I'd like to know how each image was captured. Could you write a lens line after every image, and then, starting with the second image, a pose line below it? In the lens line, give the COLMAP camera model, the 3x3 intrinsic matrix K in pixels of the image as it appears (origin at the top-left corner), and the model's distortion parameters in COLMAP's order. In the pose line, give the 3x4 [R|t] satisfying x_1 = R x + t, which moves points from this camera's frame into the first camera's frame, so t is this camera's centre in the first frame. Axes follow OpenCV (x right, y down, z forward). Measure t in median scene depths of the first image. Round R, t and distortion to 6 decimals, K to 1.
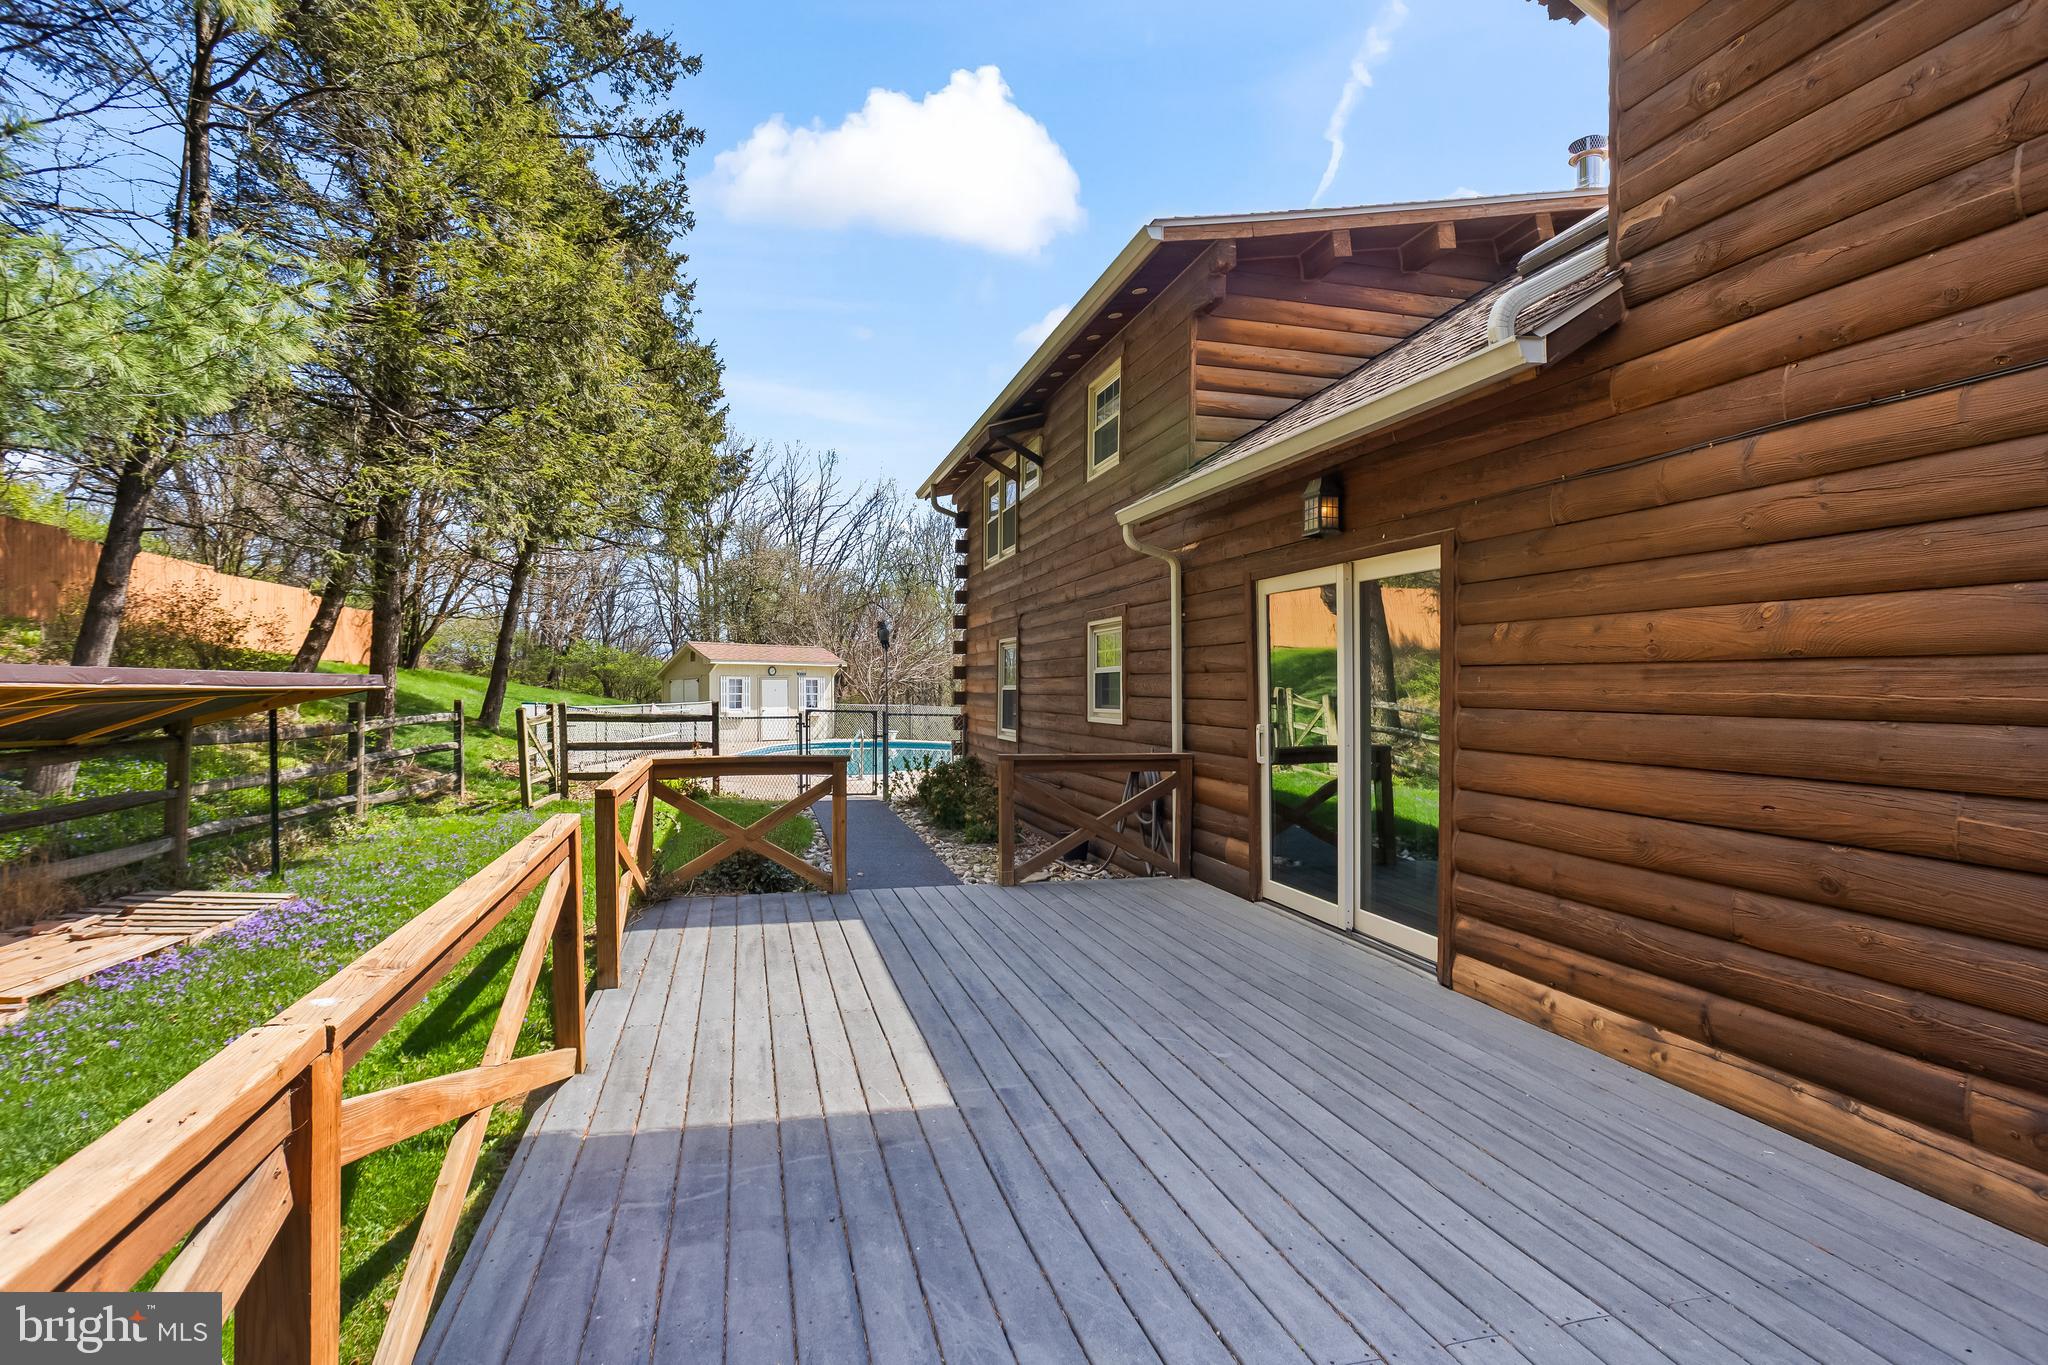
lens RADIAL K [[1004.7, 0, 1034.4], [0, 1004.7, 696.9], [0, 0, 1]] dist [-0.039011, 0.017719]
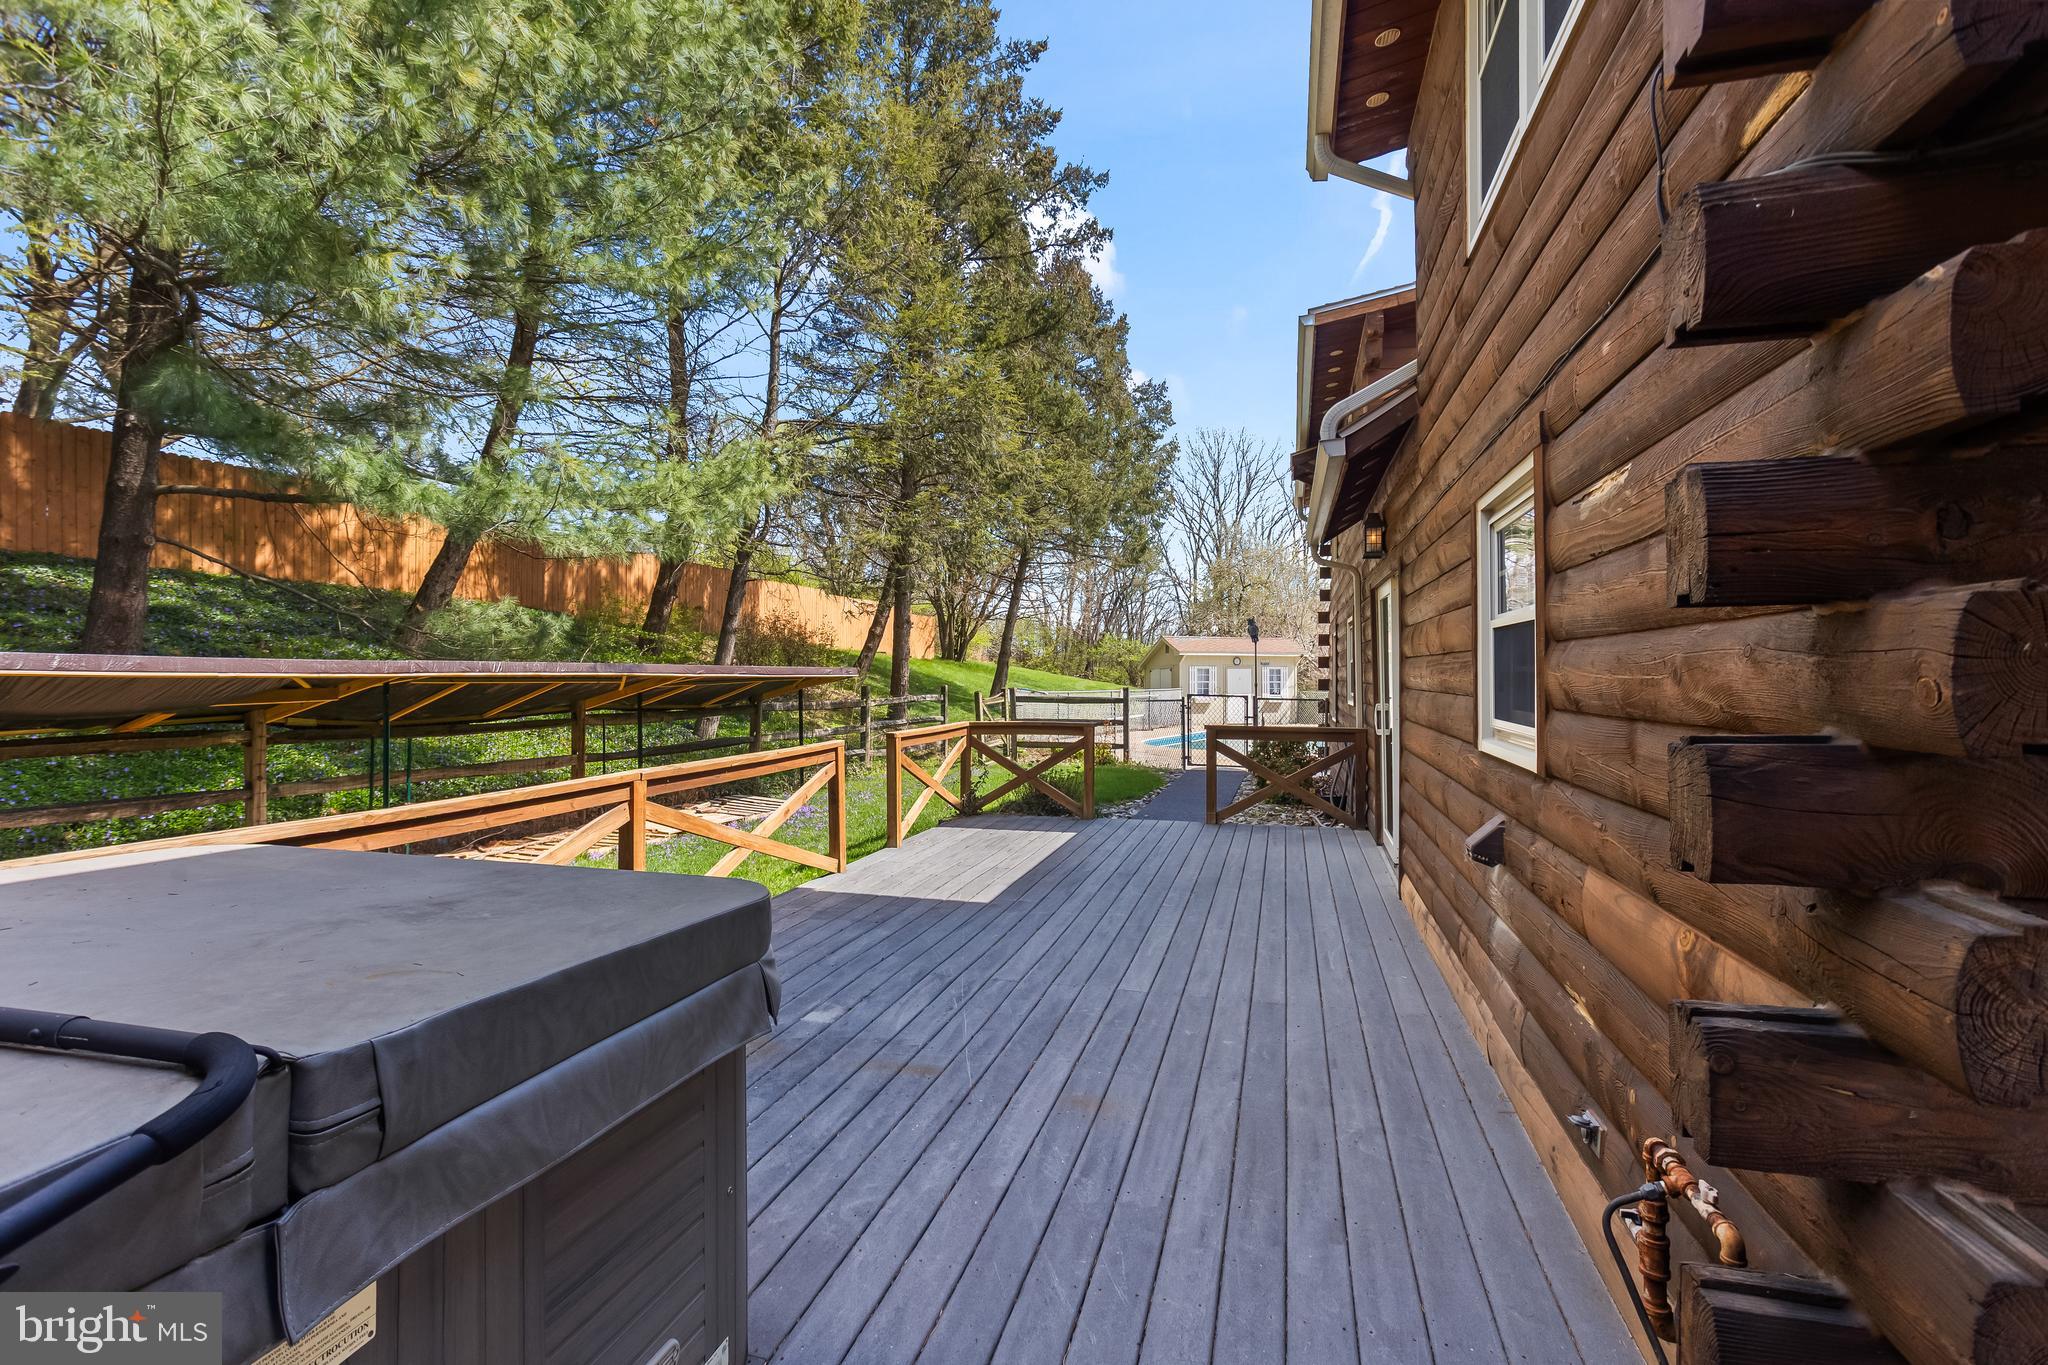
lens RADIAL K [[1004.7, 0, 1045.4], [0, 1004.7, 668.4], [0, 0, 1]] dist [-0.039011, 0.017719]
pose [[0.871551, -0.004289, -0.490286, 0.203009], [-0.004321, 0.999856, -0.016429, 0.002164], [0.490285, 0.016437, 0.871407, -0.123848]]
